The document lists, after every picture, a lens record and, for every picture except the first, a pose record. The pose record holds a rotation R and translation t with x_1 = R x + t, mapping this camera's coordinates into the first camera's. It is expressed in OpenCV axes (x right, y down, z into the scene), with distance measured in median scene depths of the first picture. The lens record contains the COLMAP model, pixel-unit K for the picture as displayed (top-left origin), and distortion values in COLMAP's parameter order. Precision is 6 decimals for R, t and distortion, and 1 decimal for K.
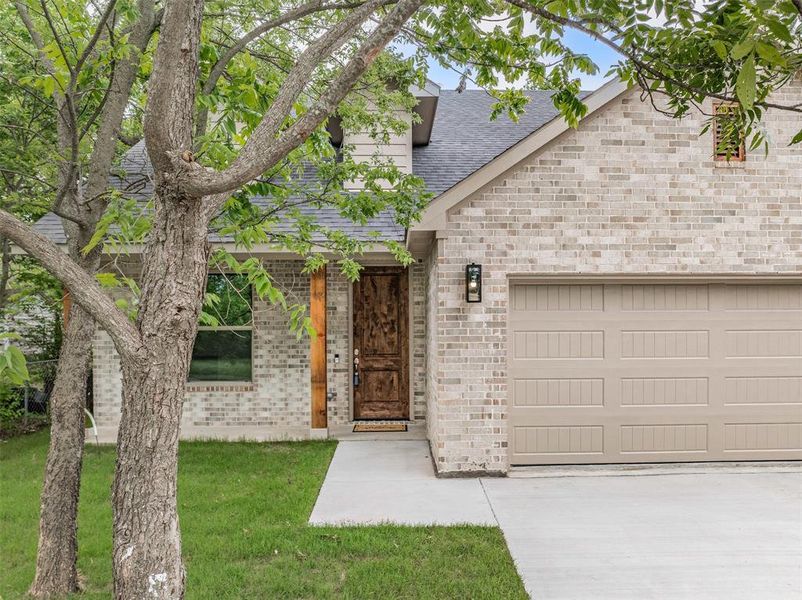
lens RADIAL K [[587.5, 0, 400.7], [0, 587.5, 305.6], [0, 0, 1]] dist [-0.051790, -0.003968]
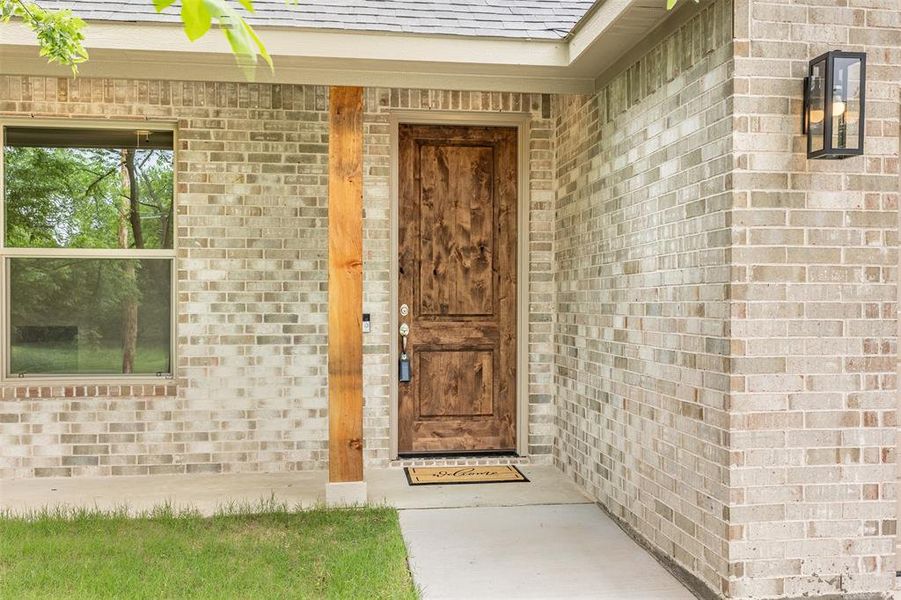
lens RADIAL K [[898.8, 0, 449.2], [0, 898.8, 296.5], [0, 0, 1]] dist [-0.002712, 0.000000]
pose [[0.993162, 0.007978, 0.116473, -0.128582], [-0.011925, 0.999377, 0.033228, 0.046534], [-0.116136, -0.034390, 0.992638, 0.307968]]
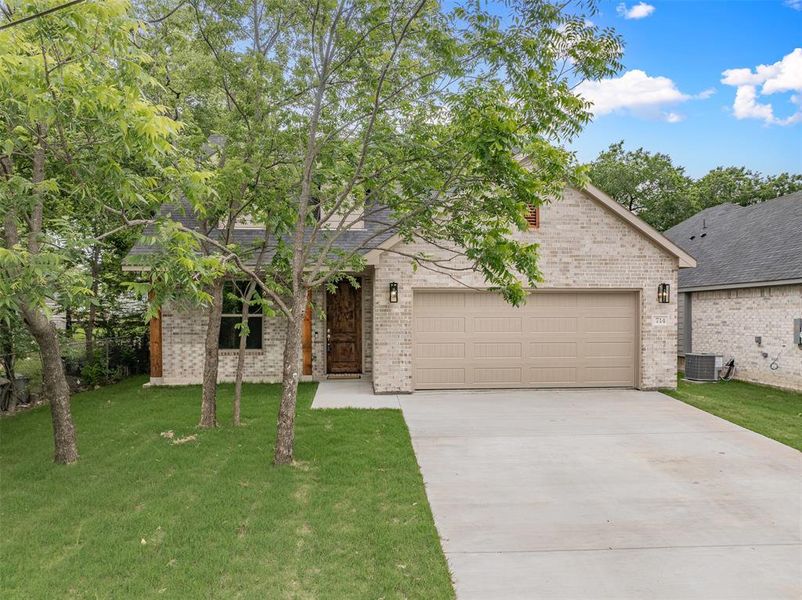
lens RADIAL K [[587.5, 0, 402.1], [0, 587.5, 307.1], [0, 0, 1]] dist [-0.051790, -0.003968]
pose [[0.997543, 0.003529, 0.069974, 0.011681], [-0.005177, 0.999713, 0.023384, -0.024009], [-0.069872, -0.023689, 0.997275, -0.620512]]
